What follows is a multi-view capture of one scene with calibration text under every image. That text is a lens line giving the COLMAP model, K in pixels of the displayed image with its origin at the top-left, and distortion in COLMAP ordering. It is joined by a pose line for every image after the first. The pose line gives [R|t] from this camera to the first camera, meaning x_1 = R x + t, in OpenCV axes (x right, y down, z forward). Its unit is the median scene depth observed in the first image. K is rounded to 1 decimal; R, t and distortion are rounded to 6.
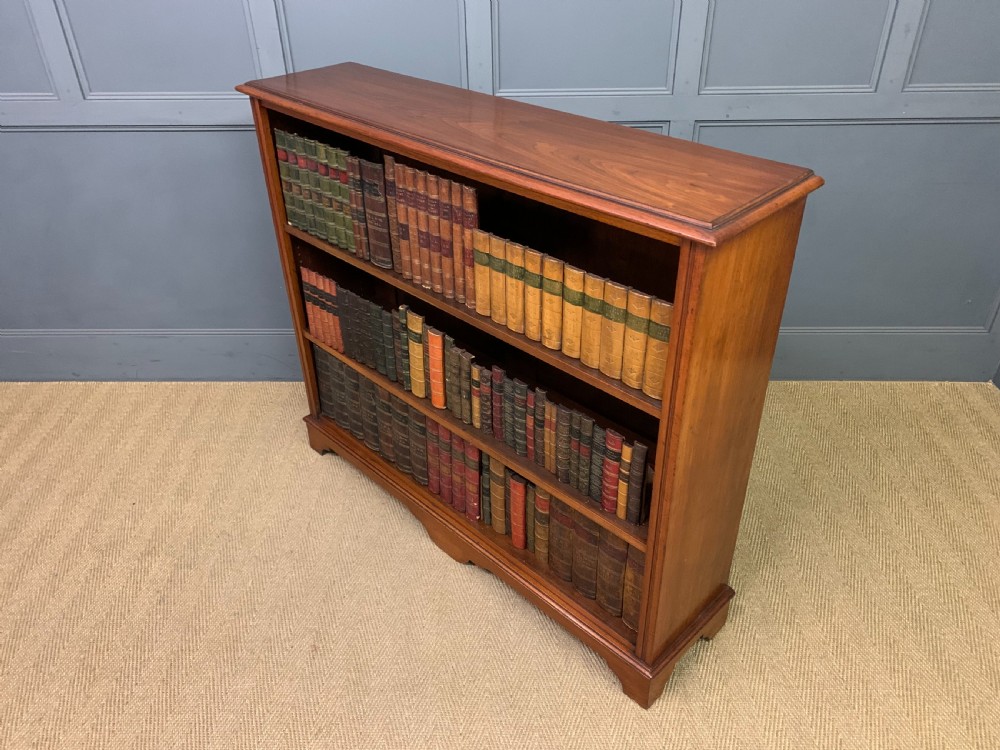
lens RADIAL K [[766.0, 0, 505.0], [0, 766.0, 366.6], [0, 0, 1]] dist [0.021546, -0.009736]
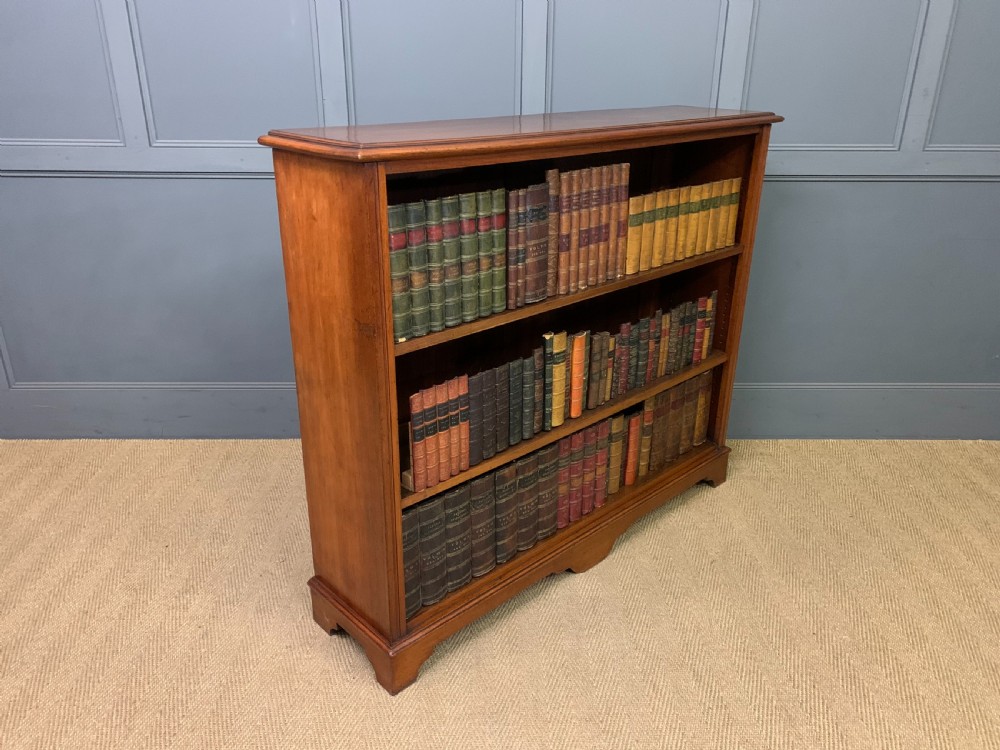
lens RADIAL K [[766.0, 0, 497.3], [0, 766.0, 373.4], [0, 0, 1]] dist [0.021546, -0.009736]
pose [[0.999232, 0.006909, 0.038566, -0.117495], [0.000352, 0.982706, -0.185173, 0.145820], [-0.039178, 0.185044, 0.981949, 0.022808]]
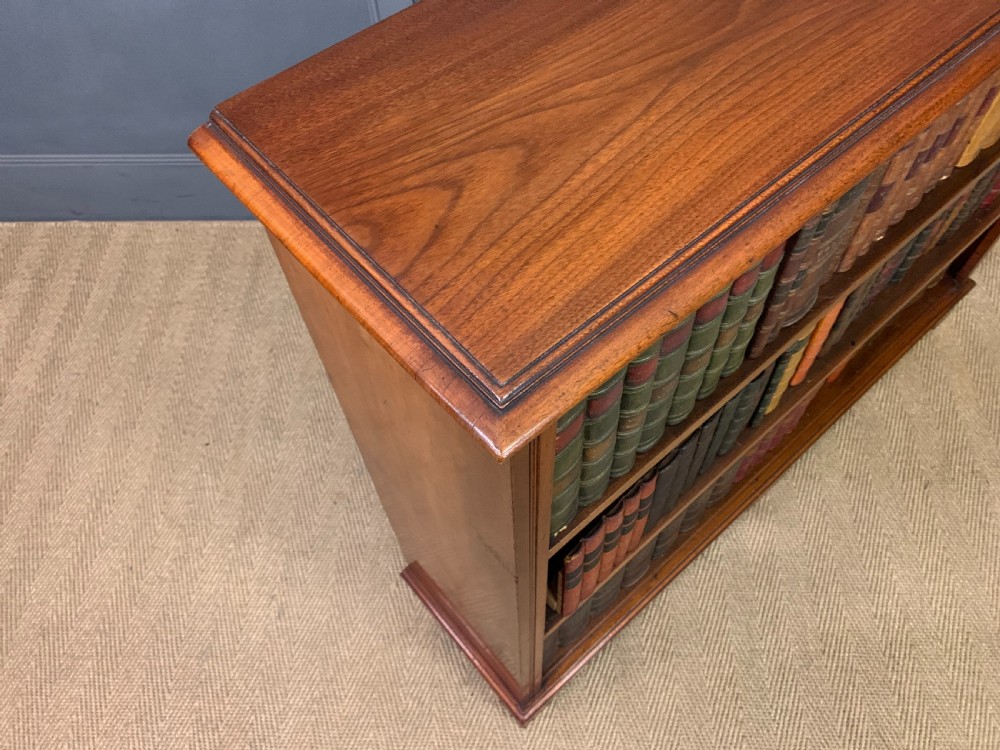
lens RADIAL K [[766.0, 0, 501.8], [0, 766.0, 366.6], [0, 0, 1]] dist [0.021546, -0.009736]
pose [[0.999846, -0.003948, -0.017079, -0.190959], [0.010837, 0.905017, 0.425238, -0.197271], [0.013778, -0.425358, 0.904920, 0.376493]]
